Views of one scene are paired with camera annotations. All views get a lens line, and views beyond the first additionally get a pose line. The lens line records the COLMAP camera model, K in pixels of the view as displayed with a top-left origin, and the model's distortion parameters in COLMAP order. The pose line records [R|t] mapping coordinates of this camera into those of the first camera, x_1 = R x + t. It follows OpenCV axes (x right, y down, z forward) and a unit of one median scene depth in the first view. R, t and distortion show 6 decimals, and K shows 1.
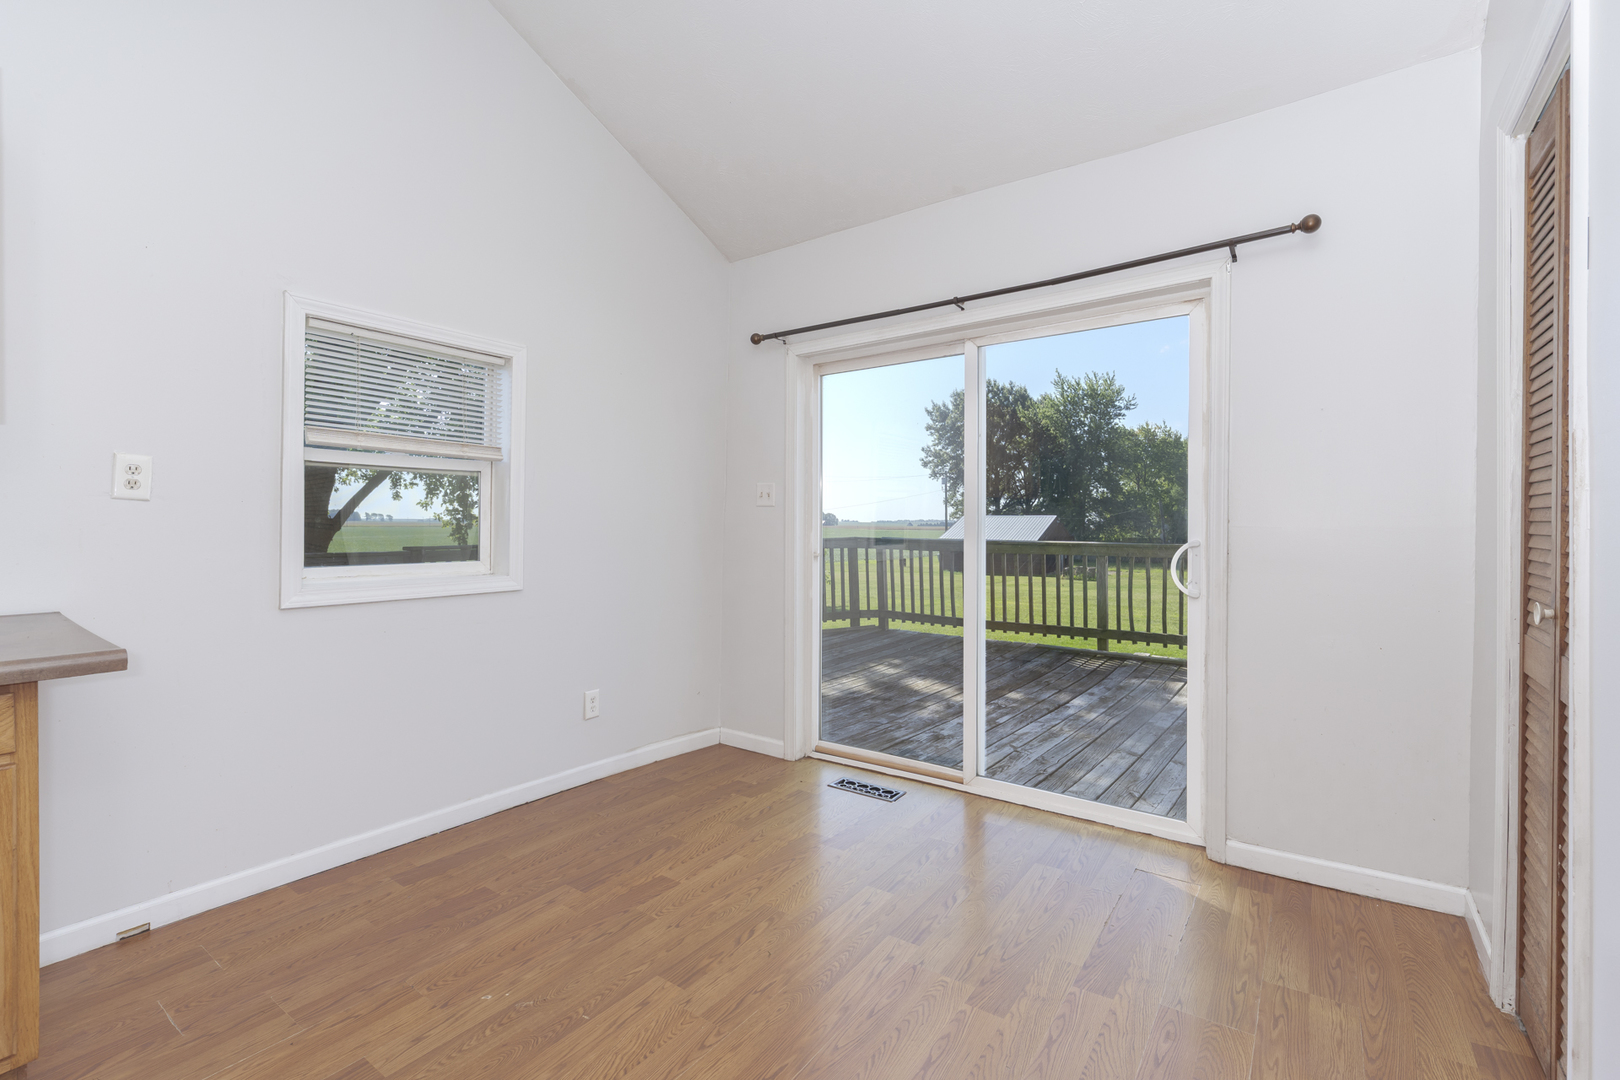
lens RADIAL K [[730.1, 0, 804.5], [0, 730.1, 524.7], [0, 0, 1]] dist [-0.011544, 0.001363]
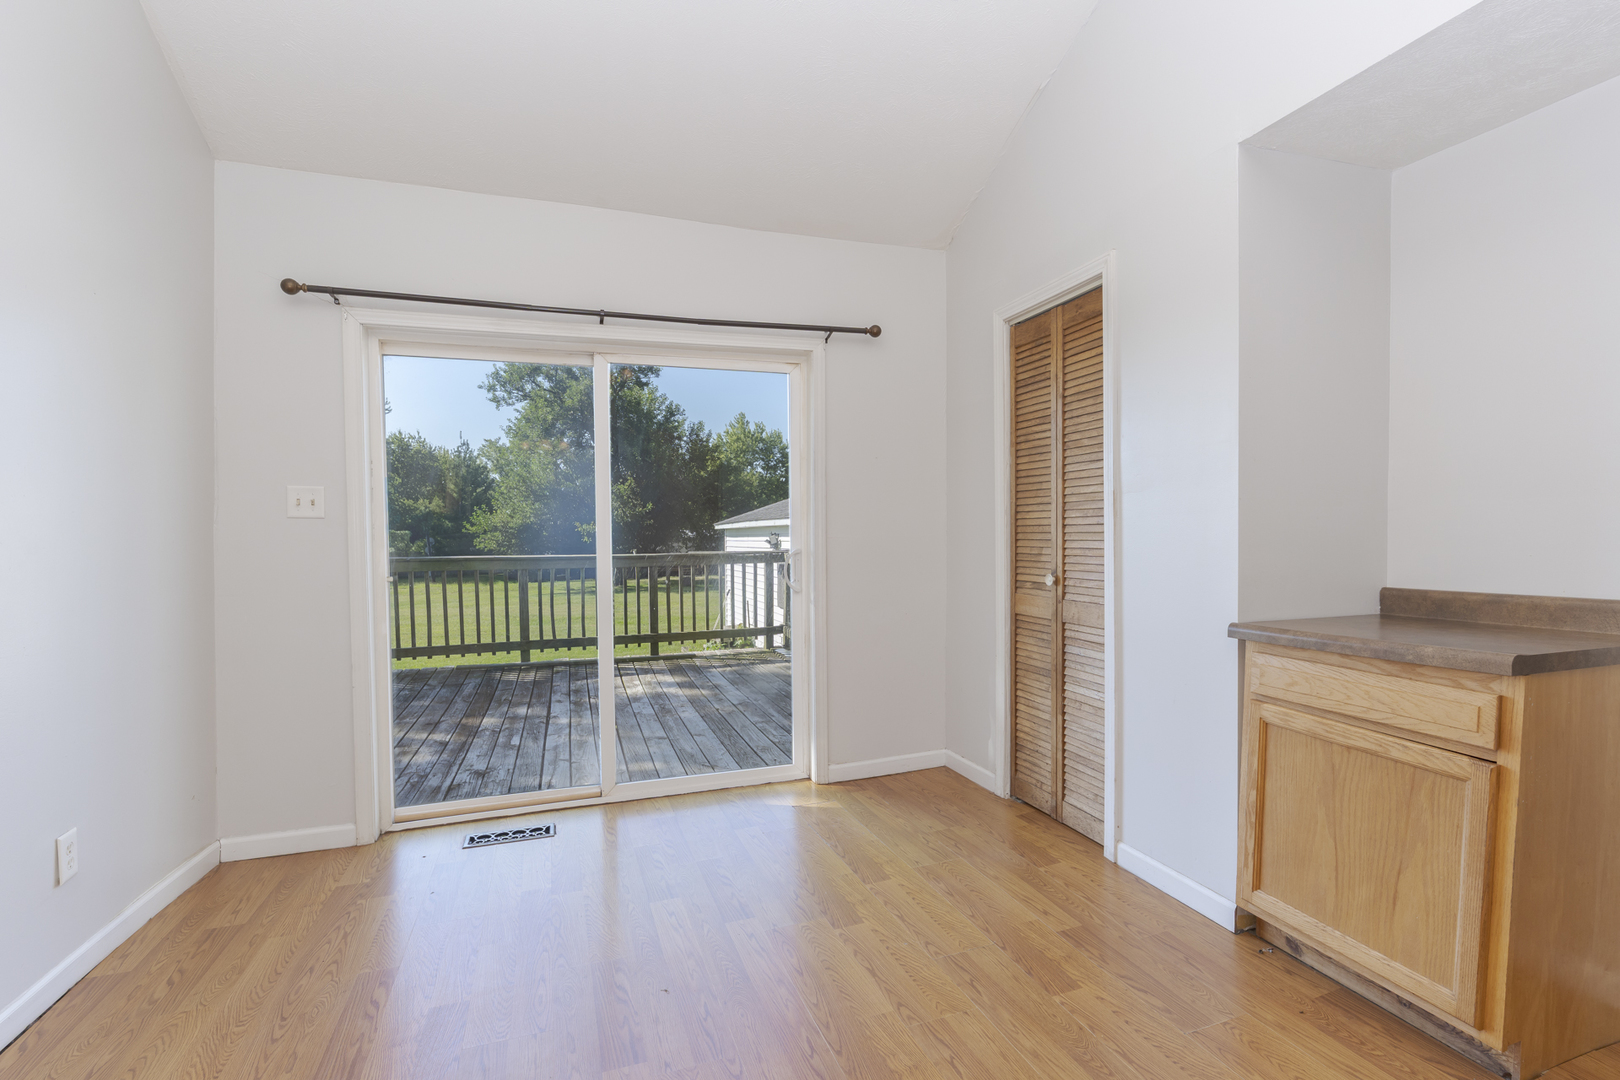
lens RADIAL K [[730.1, 0, 825.2], [0, 730.1, 554.8], [0, 0, 1]] dist [-0.011544, 0.001363]
pose [[0.561980, -0.031259, 0.826560, -0.370109], [0.011956, 0.999488, 0.029670, -0.004151], [-0.827064, -0.006791, 0.562066, 0.154999]]
